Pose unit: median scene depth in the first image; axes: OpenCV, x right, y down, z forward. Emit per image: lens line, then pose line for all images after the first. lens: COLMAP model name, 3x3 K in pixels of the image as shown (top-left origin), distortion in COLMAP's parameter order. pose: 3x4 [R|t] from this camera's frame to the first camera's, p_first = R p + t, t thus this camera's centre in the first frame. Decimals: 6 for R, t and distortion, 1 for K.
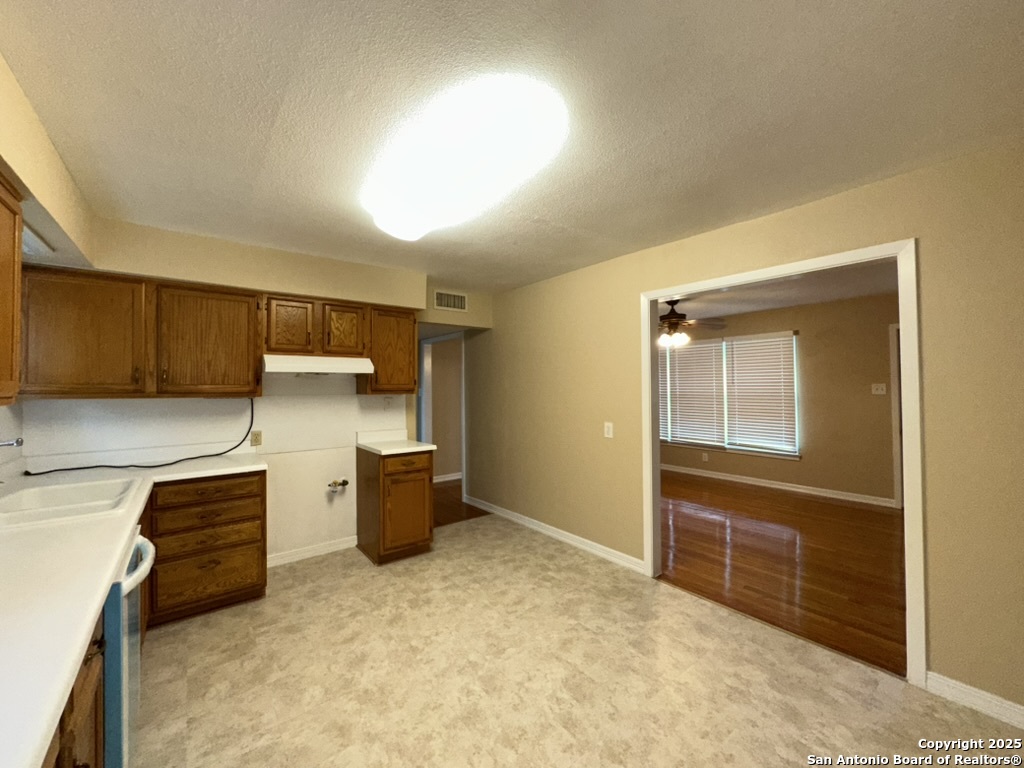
lens RADIAL K [[408.9, 0, 512.0], [0, 408.9, 384.0], [0, 0, 1]] dist [-0.002541, -0.000395]
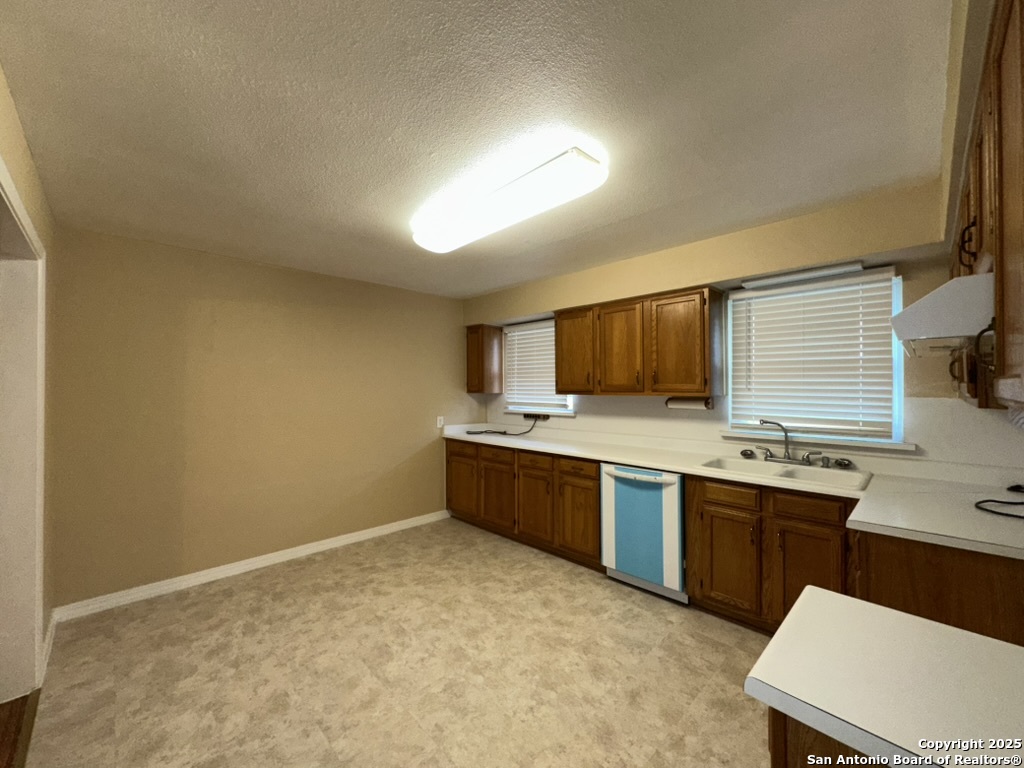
lens RADIAL K [[408.9, 0, 512.0], [0, 408.9, 384.0], [0, 0, 1]] dist [-0.002541, -0.000395]
pose [[-0.993853, 0.008244, -0.110401, -0.067799], [0.009665, 0.999877, -0.012344, 0.005726], [0.110286, -0.013335, -0.993810, 1.802711]]
